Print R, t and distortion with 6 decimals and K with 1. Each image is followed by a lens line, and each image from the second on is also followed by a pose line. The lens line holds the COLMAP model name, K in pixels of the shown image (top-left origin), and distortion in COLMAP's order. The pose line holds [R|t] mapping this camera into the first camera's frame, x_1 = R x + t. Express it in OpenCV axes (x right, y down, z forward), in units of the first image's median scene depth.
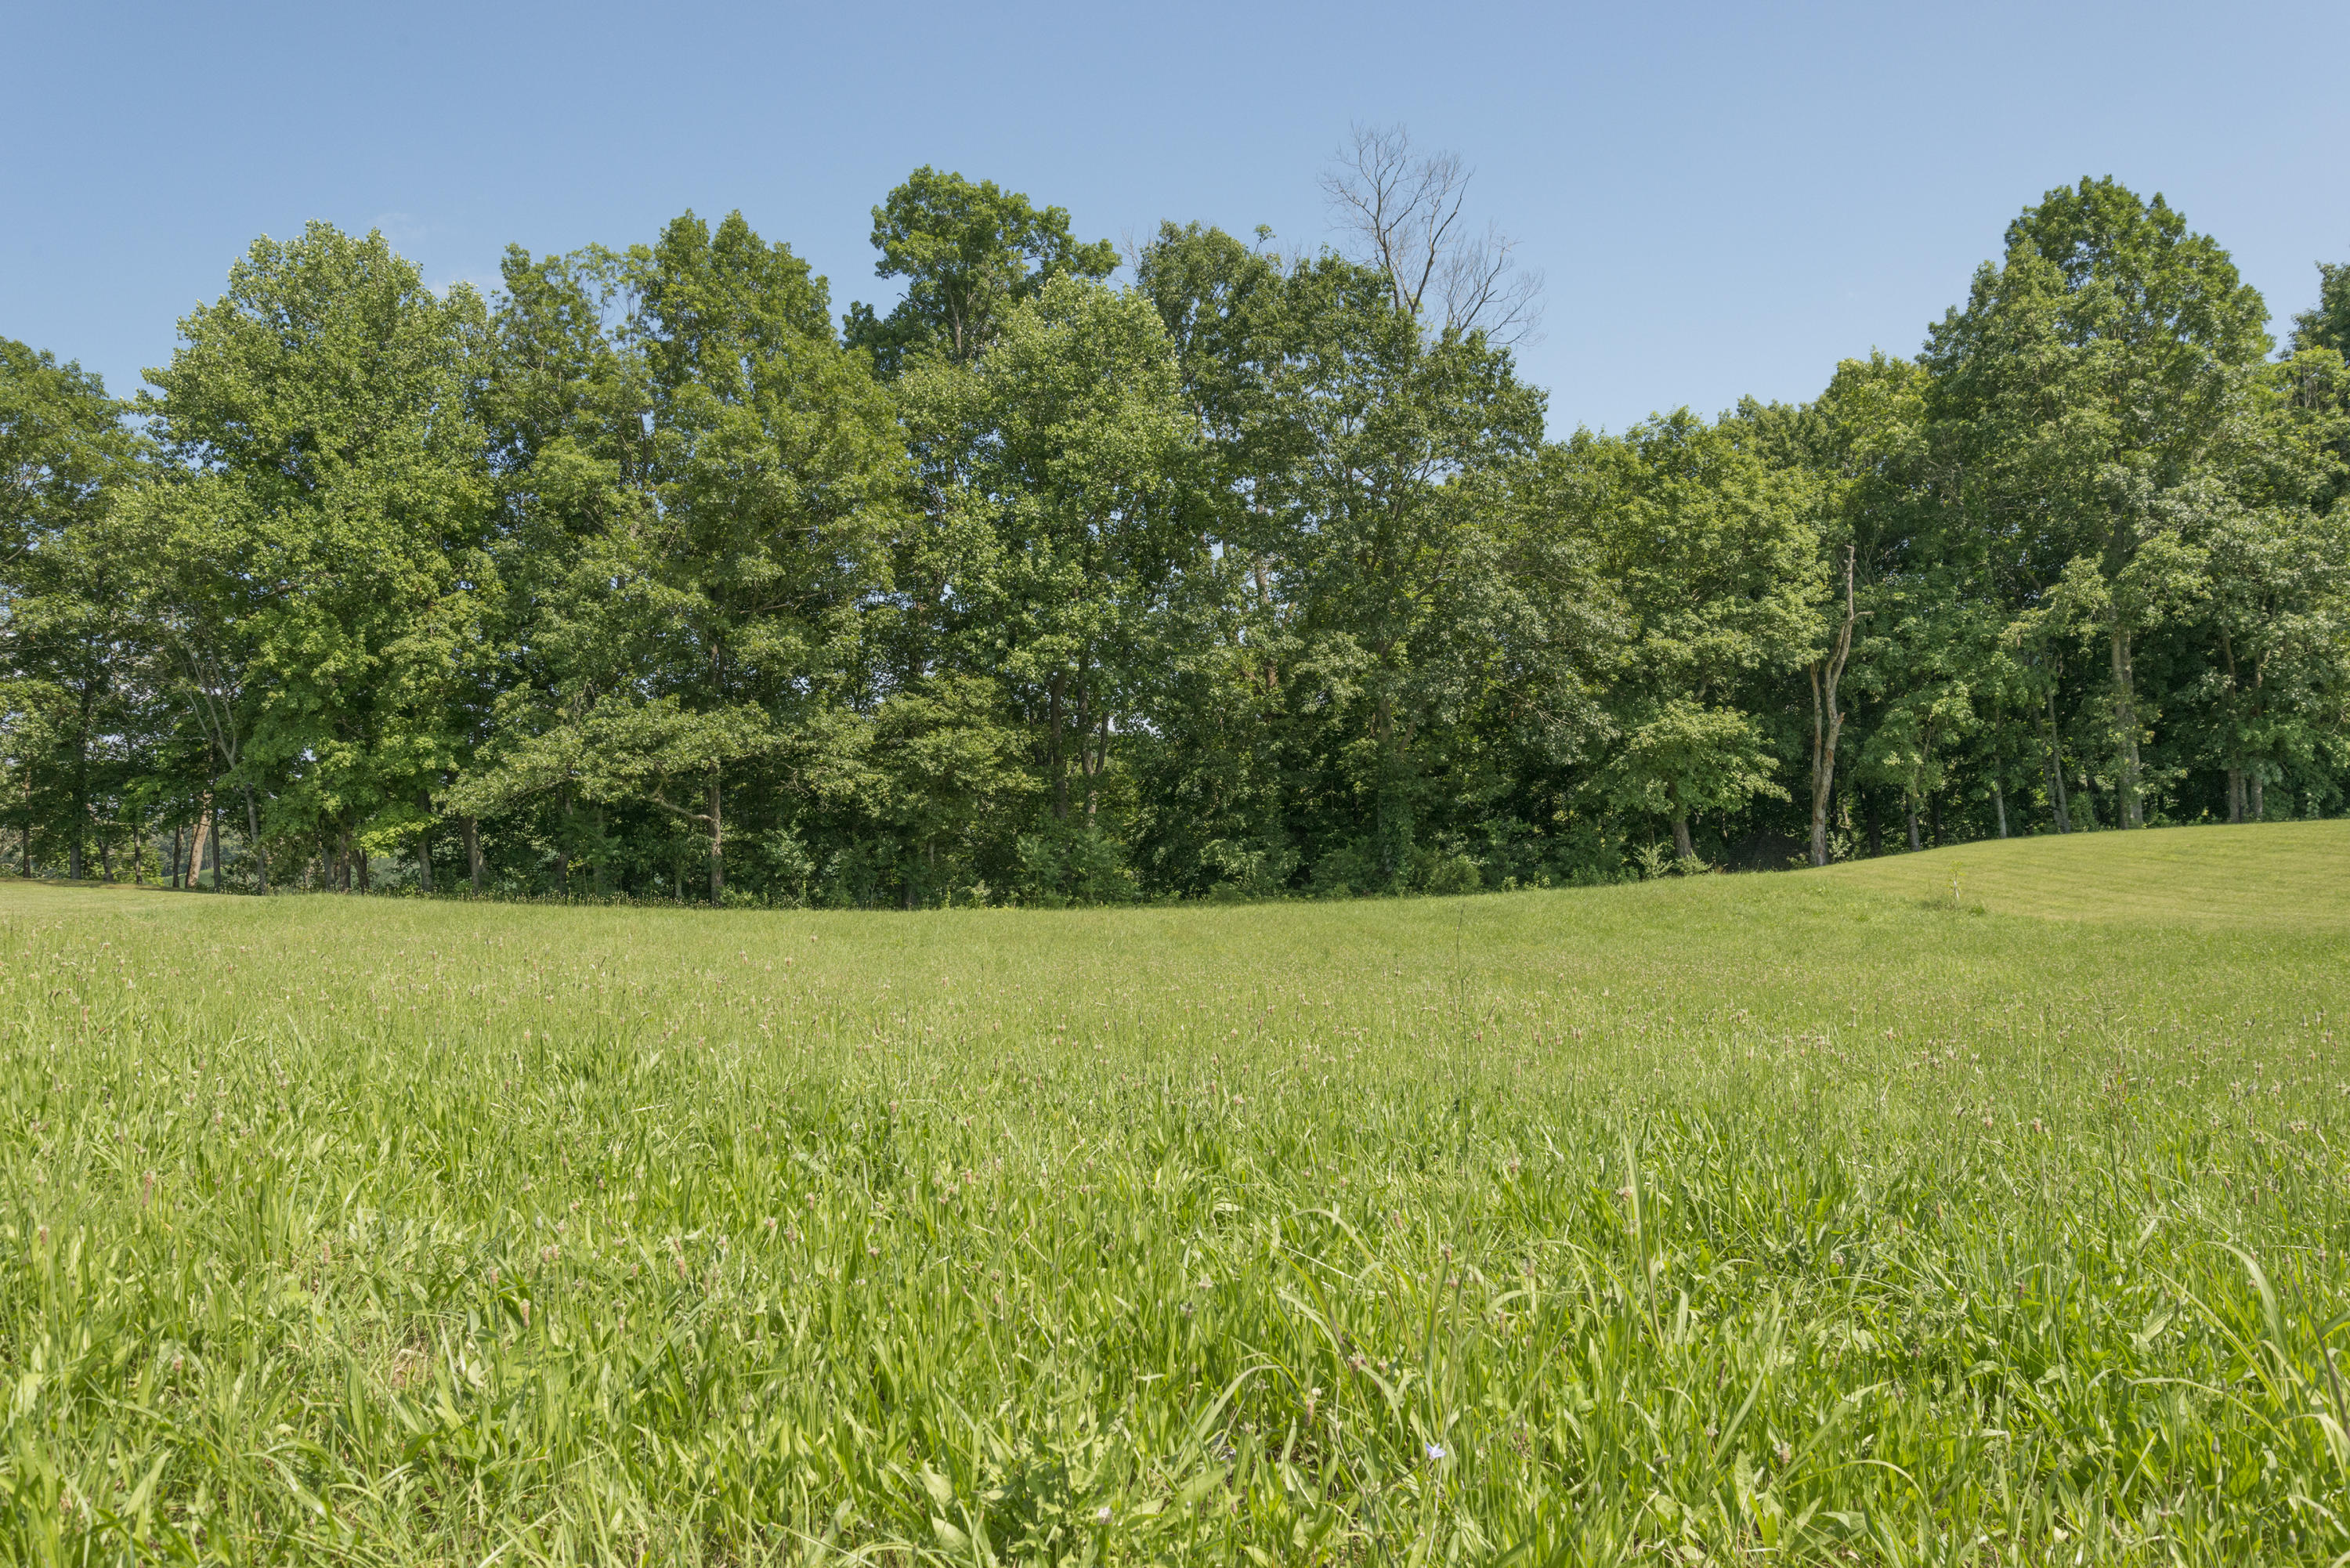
lens RADIAL K [[2119.4, 0, 1086.8], [0, 2119.4, 783.7], [0, 0, 1]] dist [0.021322, 0.002844]
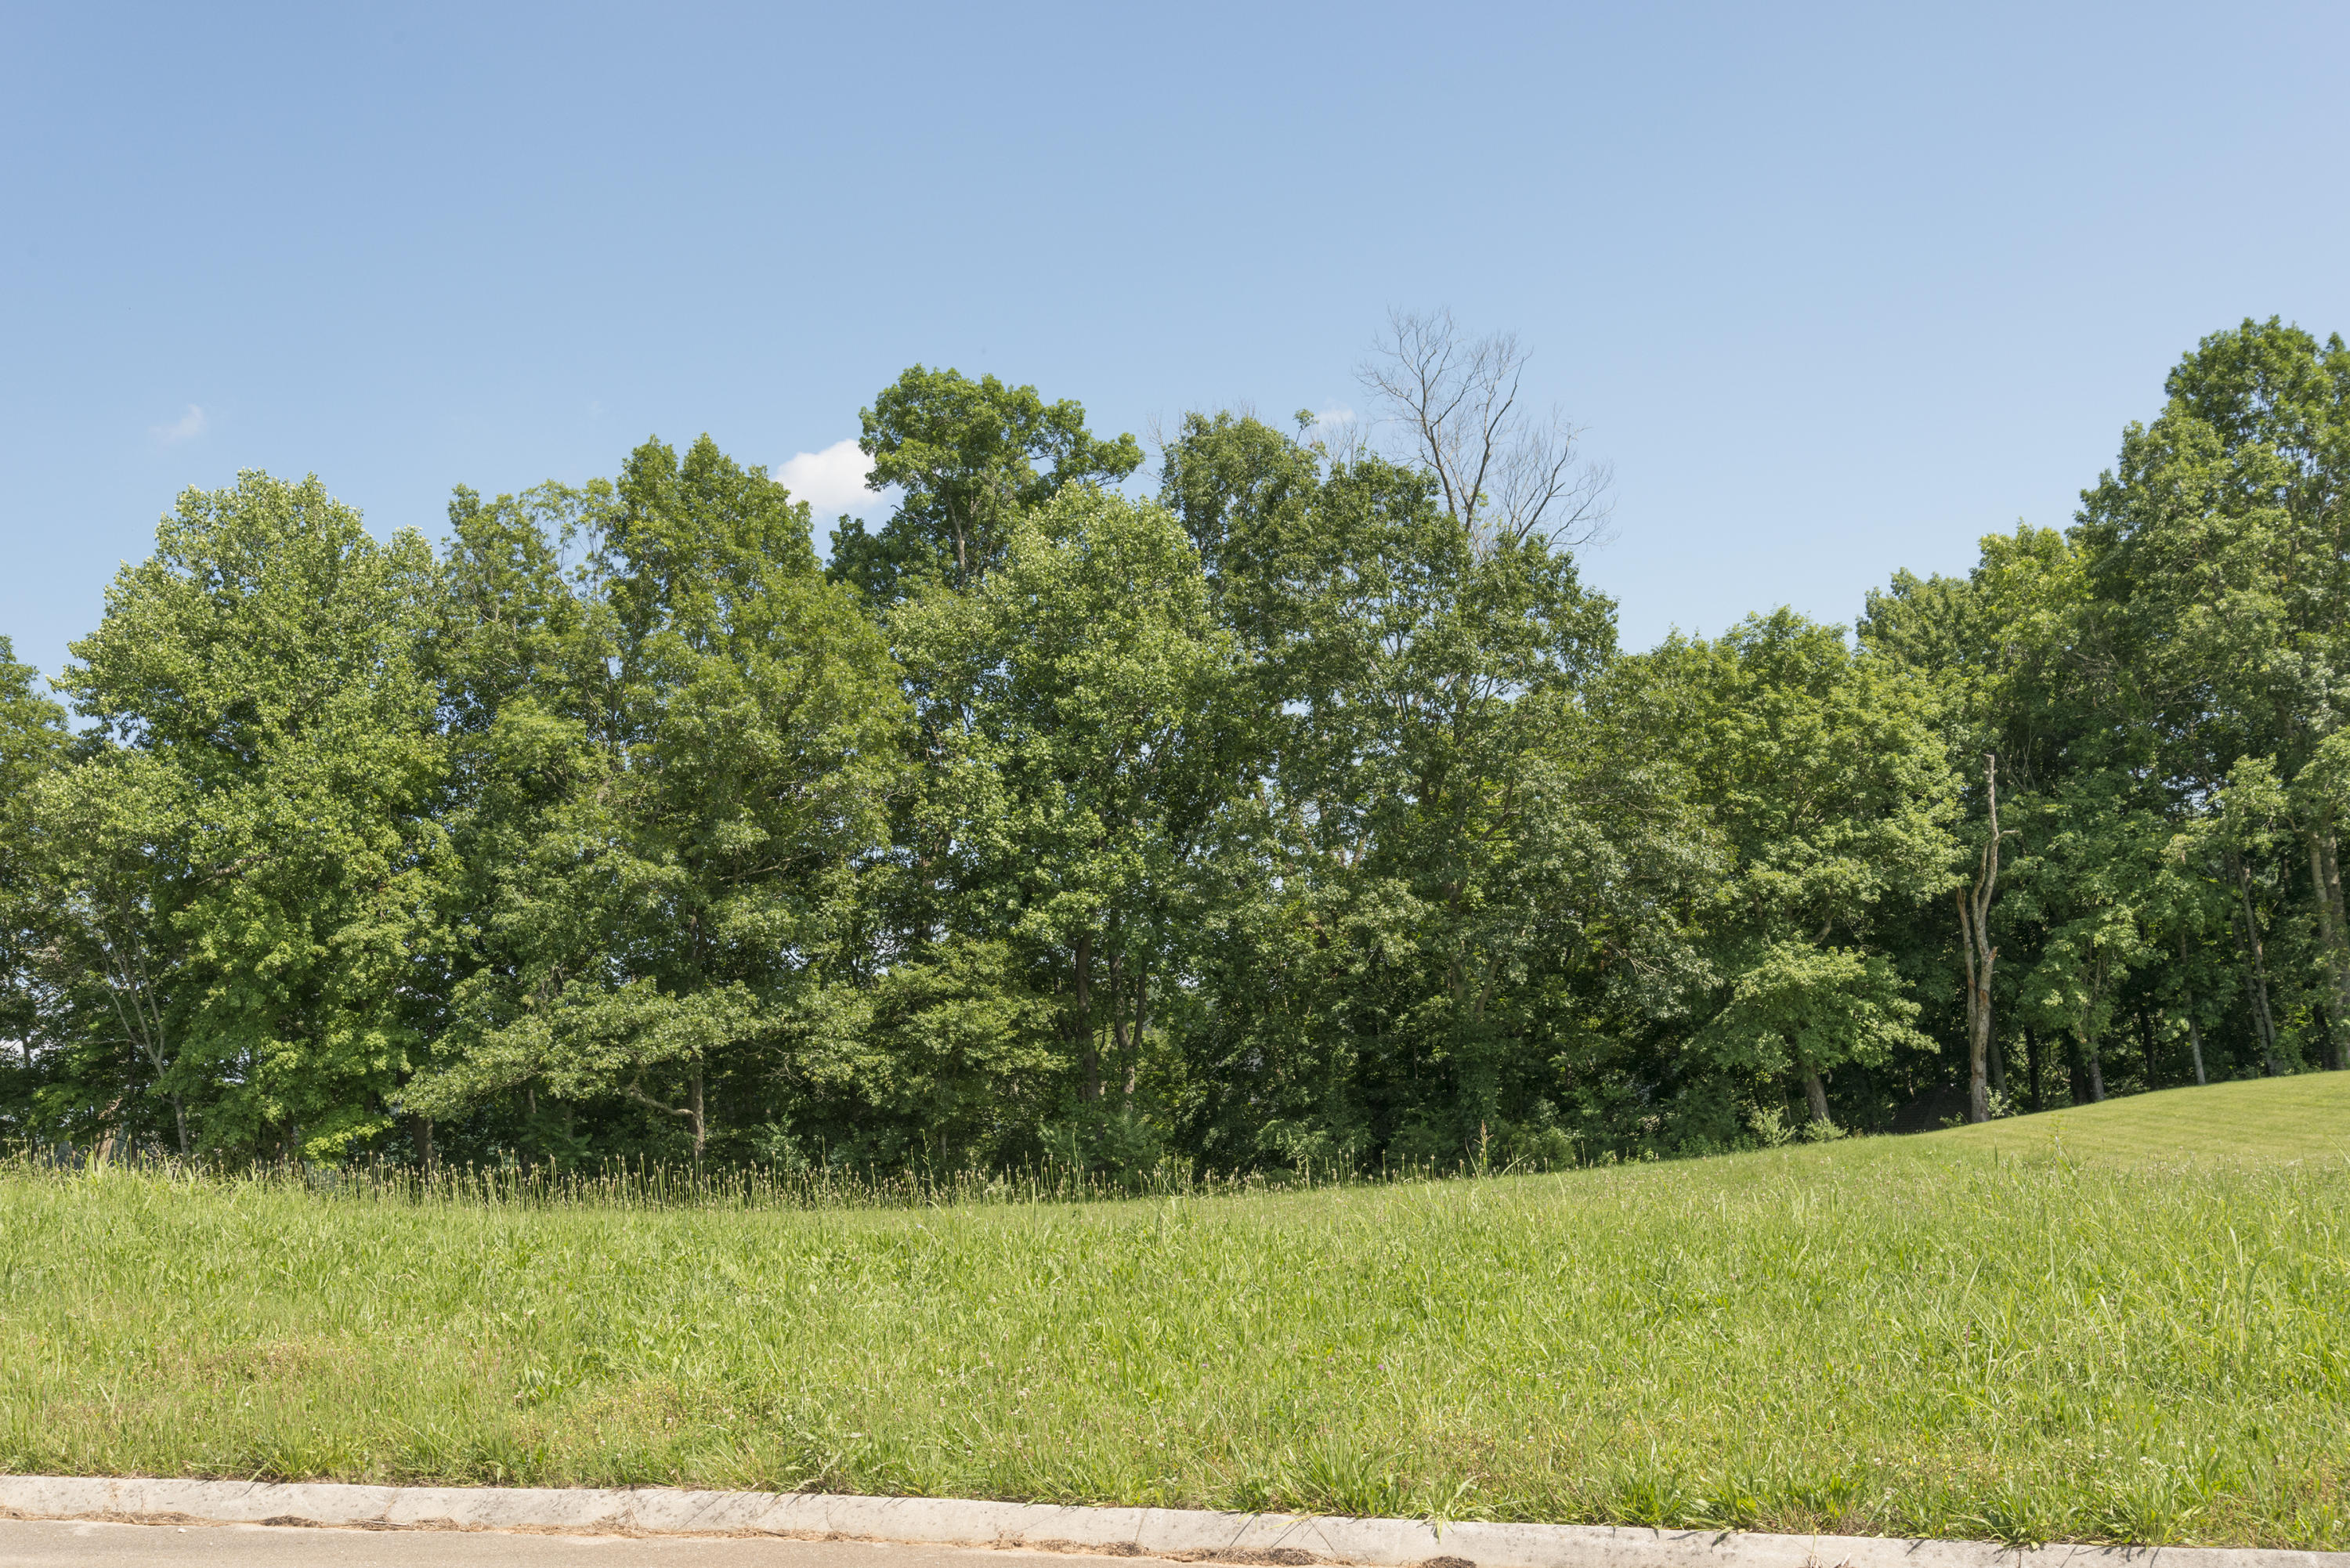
lens RADIAL K [[2723.1, 0, 1083.9], [0, 2723.1, 786.7], [0, 0, 1]] dist [0.068271, -0.481564]
pose [[0.998964, -0.036342, -0.027397, 0.021511], [0.033487, 0.994593, -0.098305, -0.001729], [0.030821, 0.097285, 0.994779, -0.135332]]
